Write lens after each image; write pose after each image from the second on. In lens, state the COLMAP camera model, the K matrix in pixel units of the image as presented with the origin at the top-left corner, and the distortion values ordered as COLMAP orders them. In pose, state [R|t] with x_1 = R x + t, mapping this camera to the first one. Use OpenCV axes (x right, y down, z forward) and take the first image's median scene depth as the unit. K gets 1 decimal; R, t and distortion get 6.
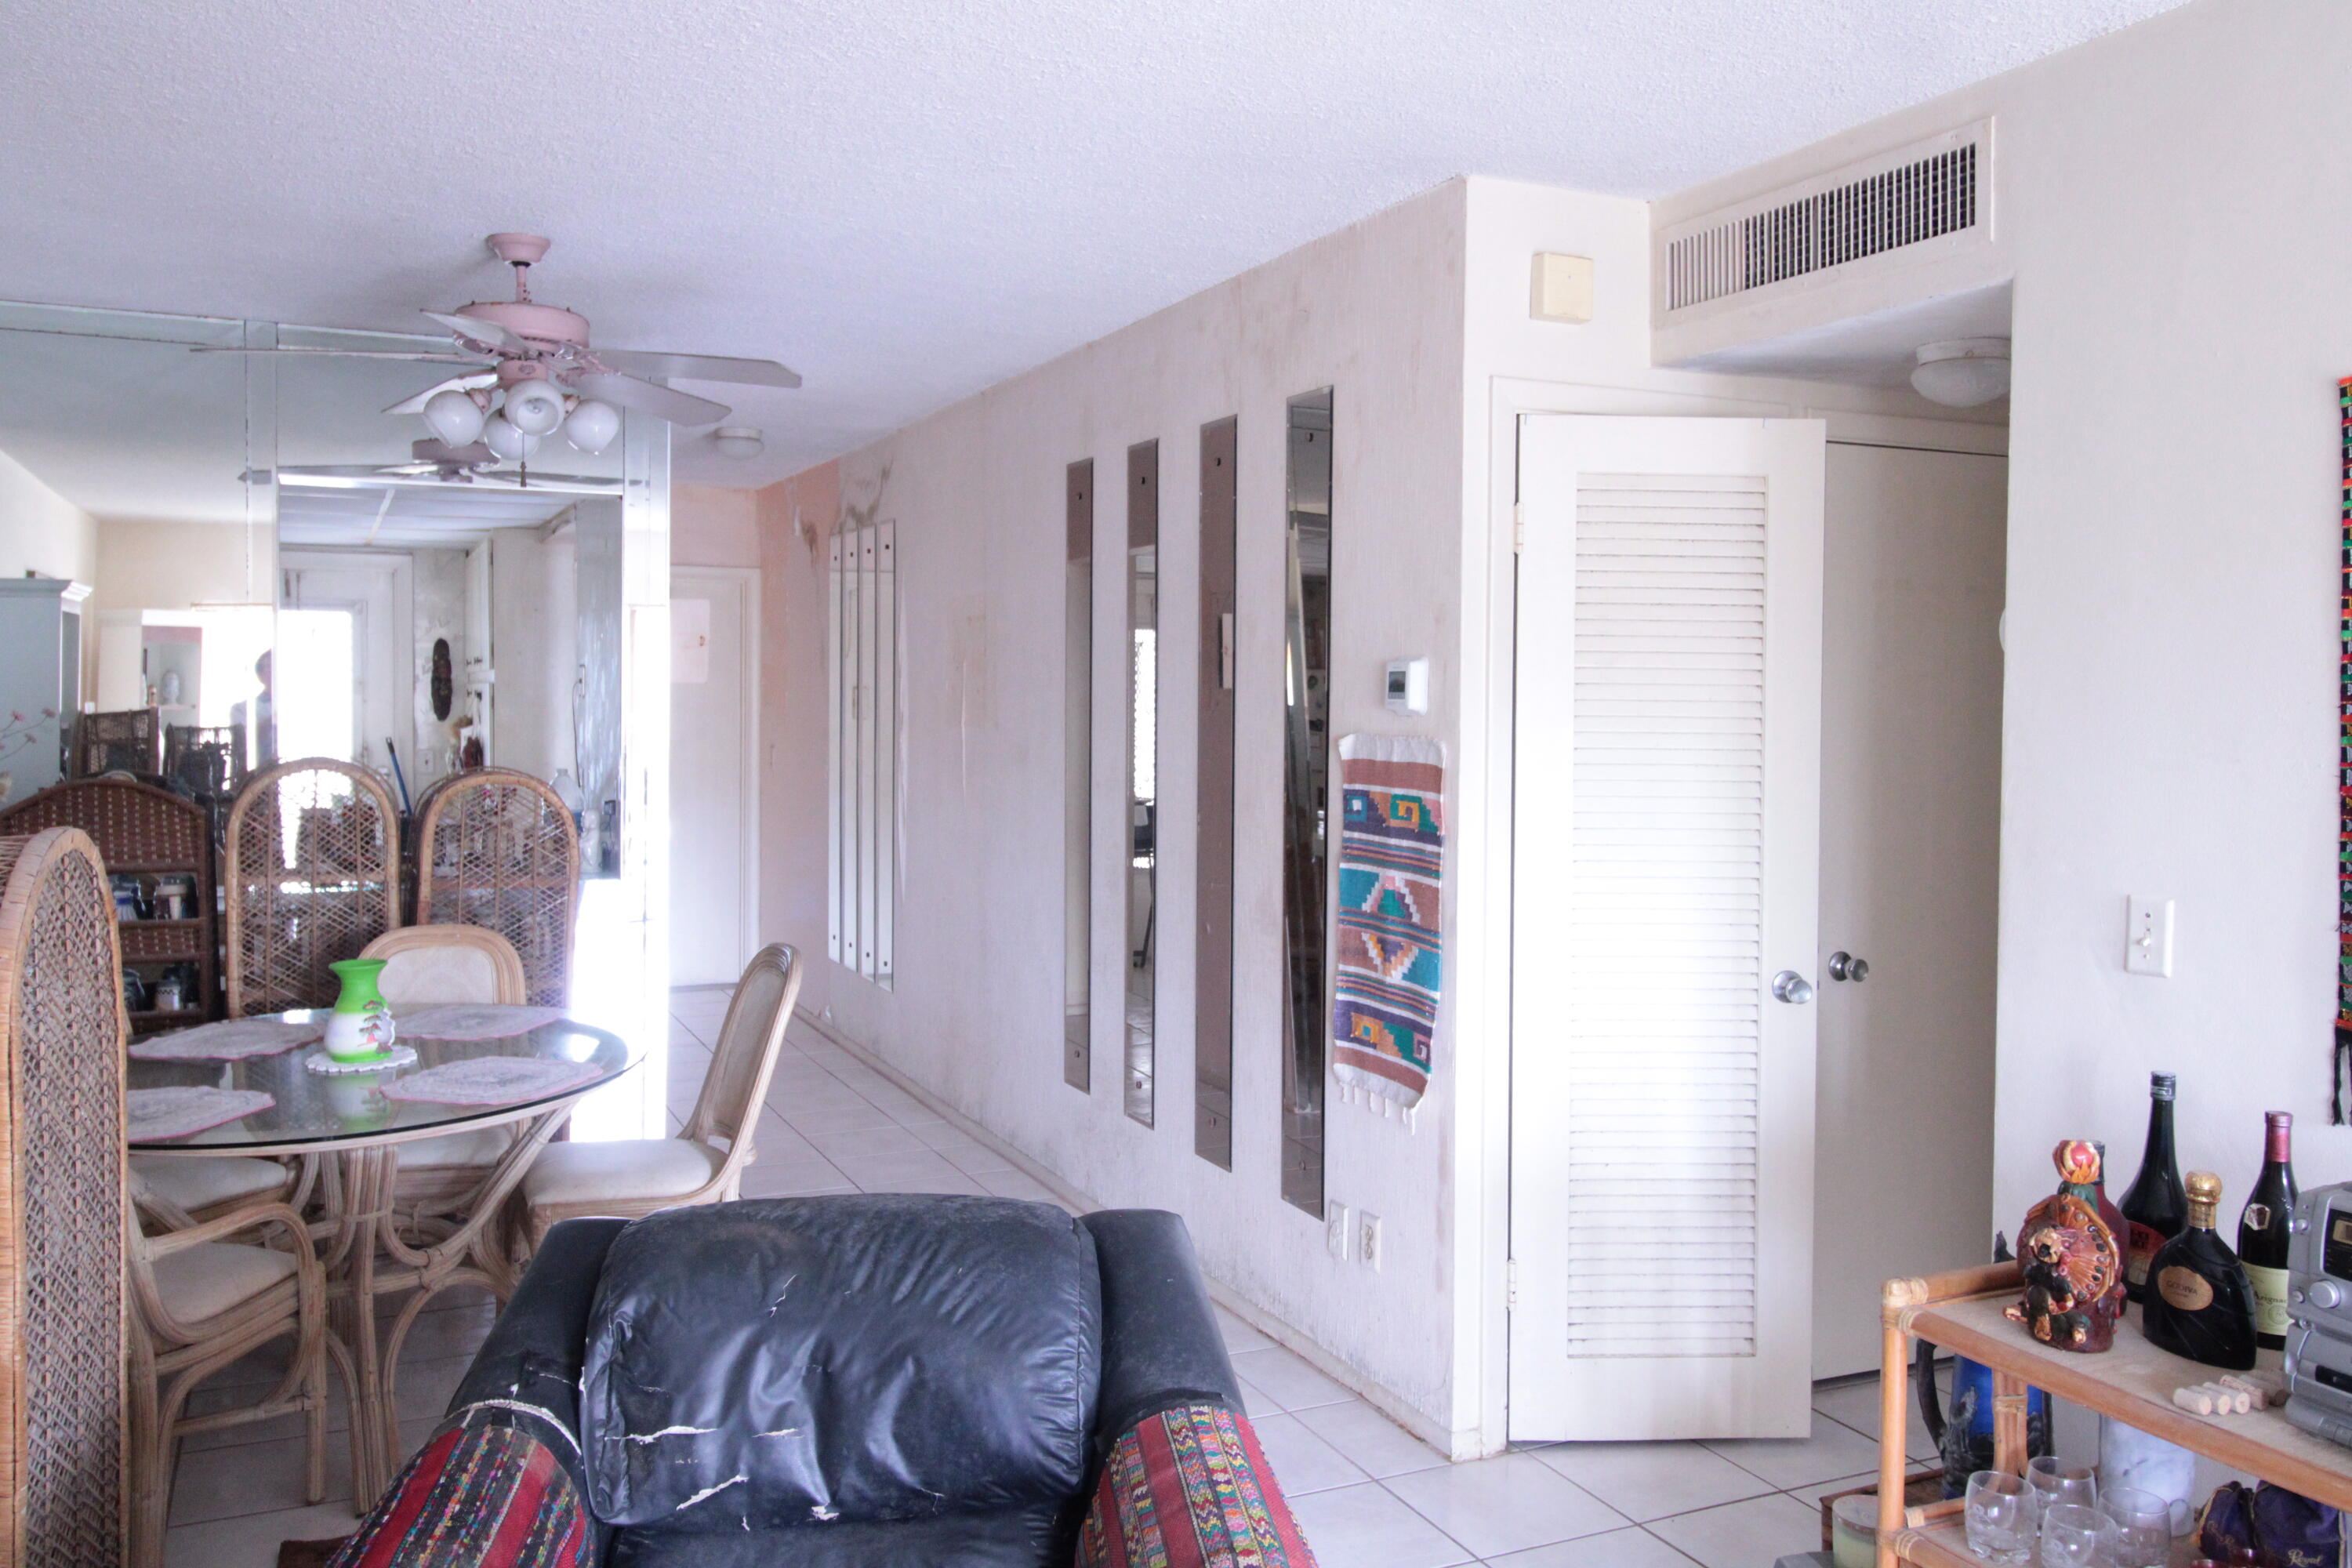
lens RADIAL K [[1883.4, 0, 1176.0], [0, 1883.4, 784.0], [0, 0, 1]] dist [0.006429, 0.004440]
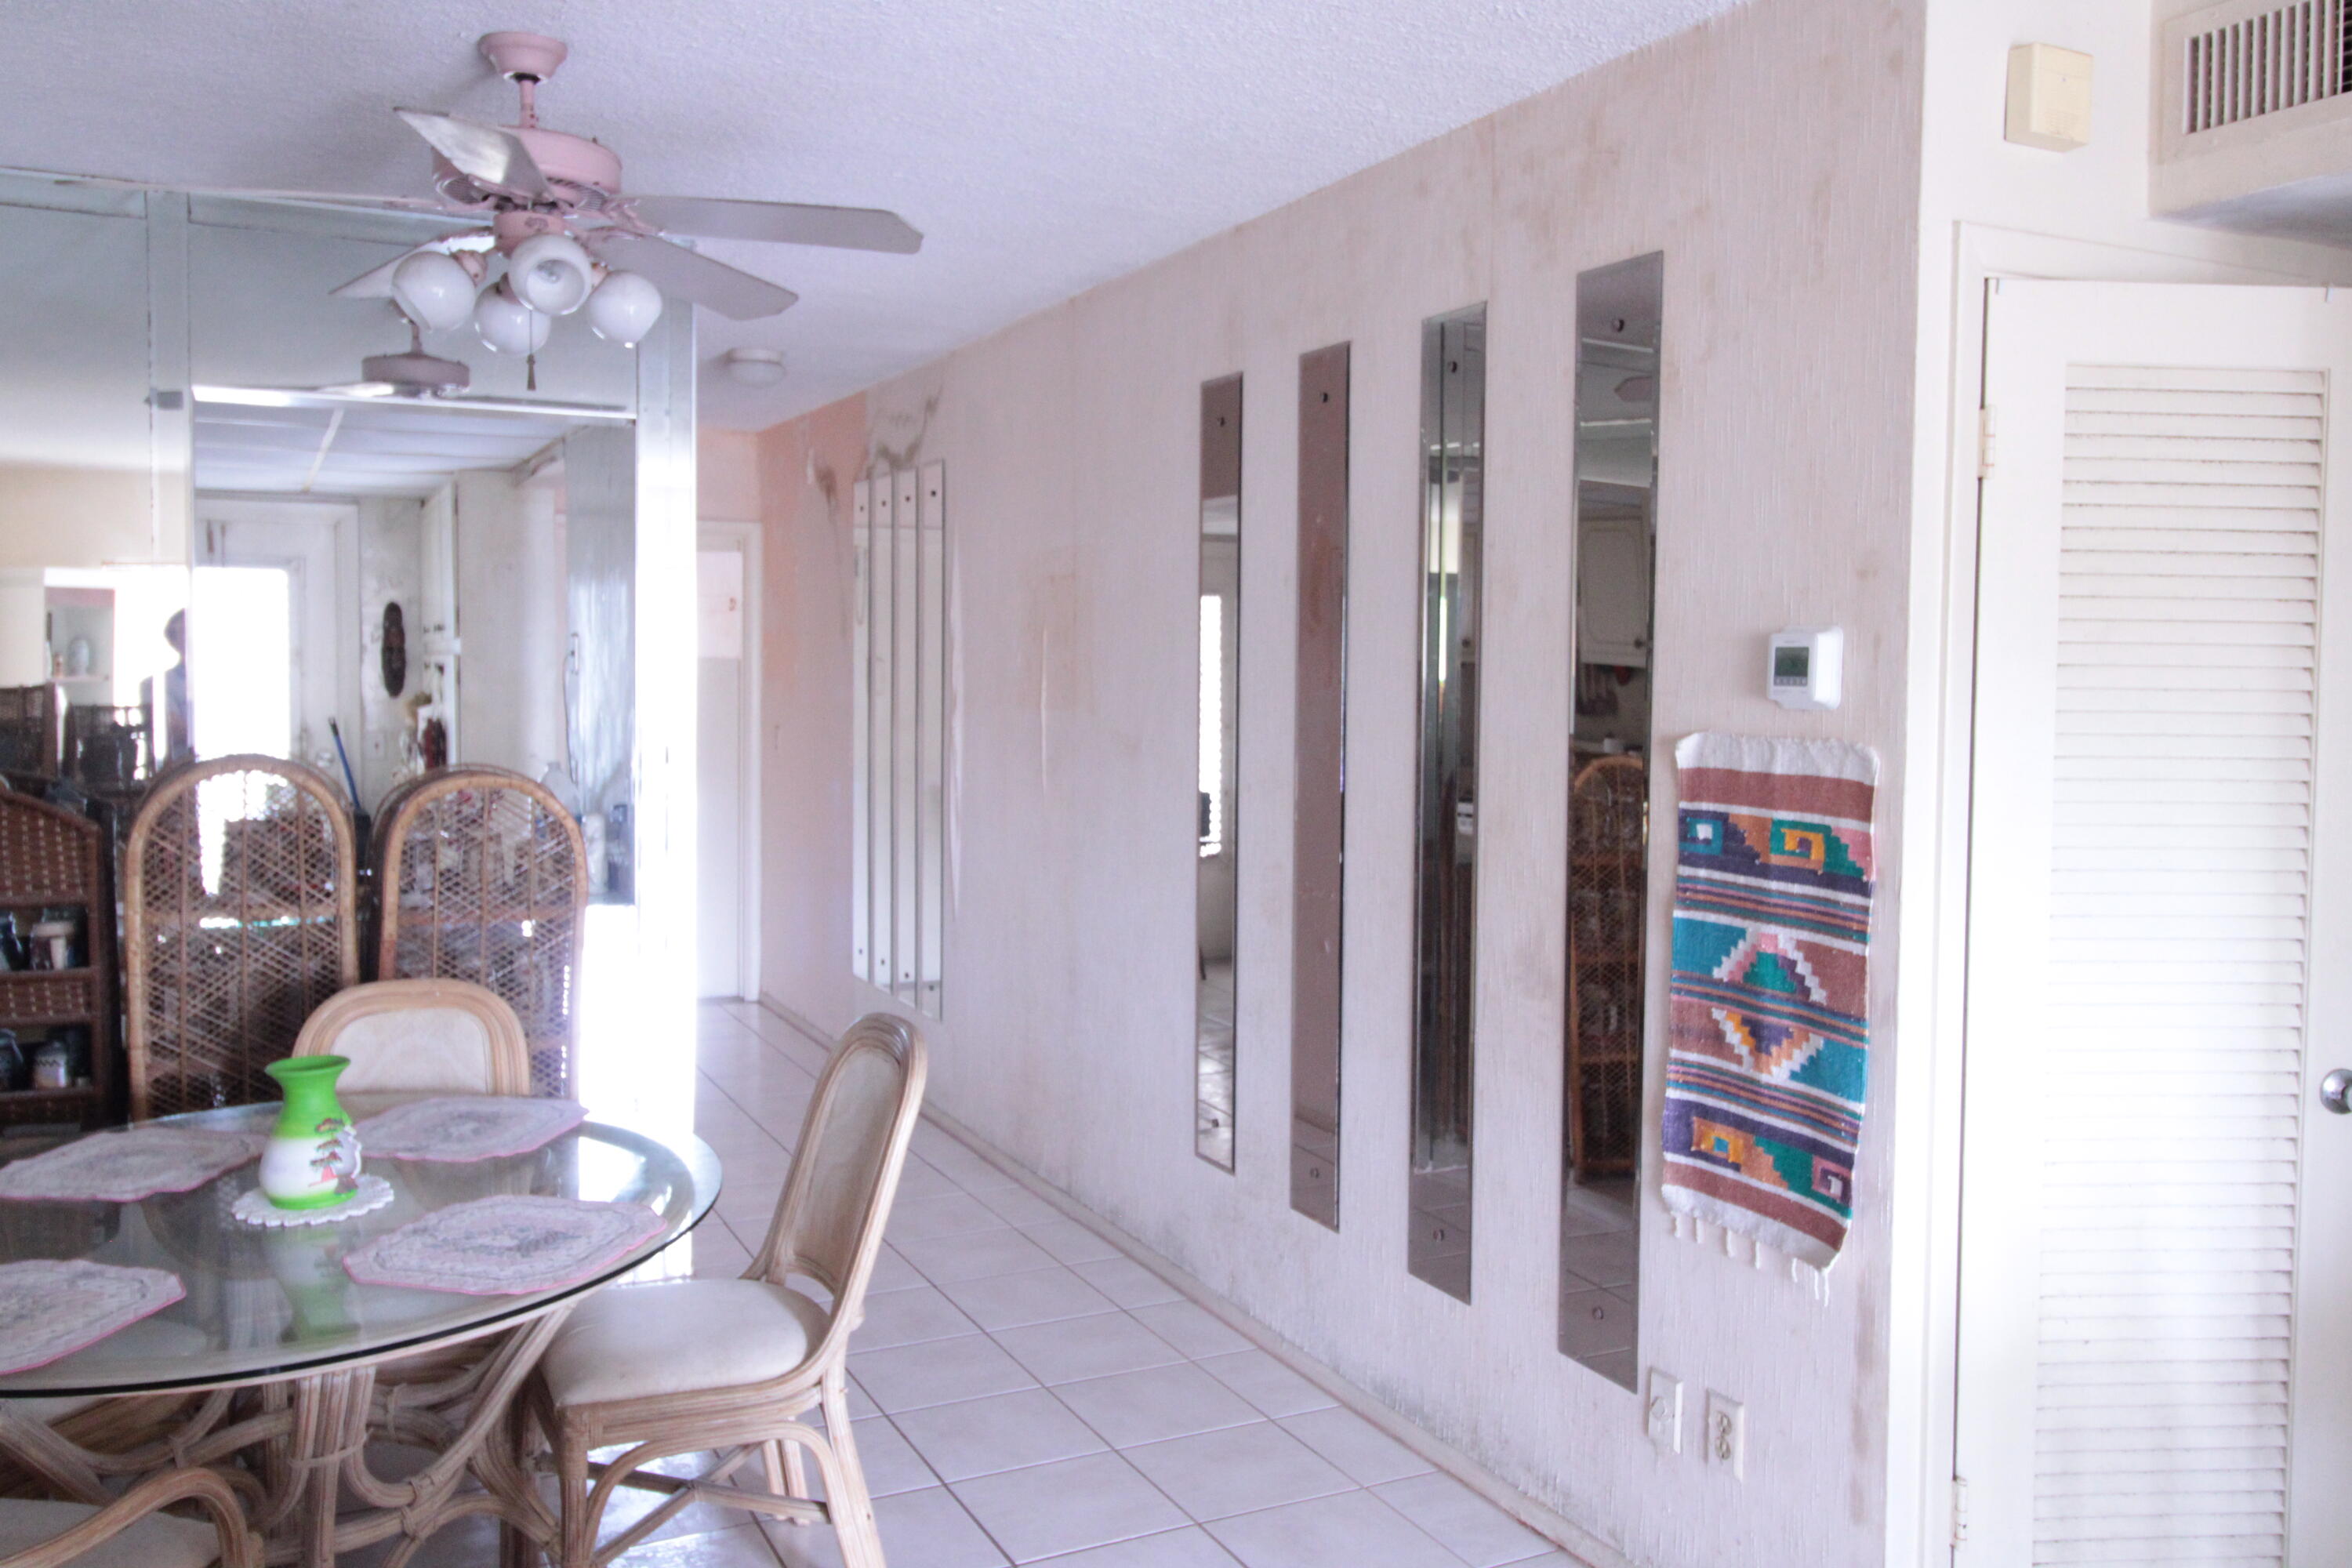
lens RADIAL K [[1883.4, 0, 1176.0], [0, 1883.4, 784.0], [0, 0, 1]] dist [0.006429, 0.004440]
pose [[0.999569, -0.000607, 0.029361, -0.118525], [0.000097, 0.999849, 0.017355, -0.018276], [-0.029367, -0.017345, 0.999418, 0.262838]]
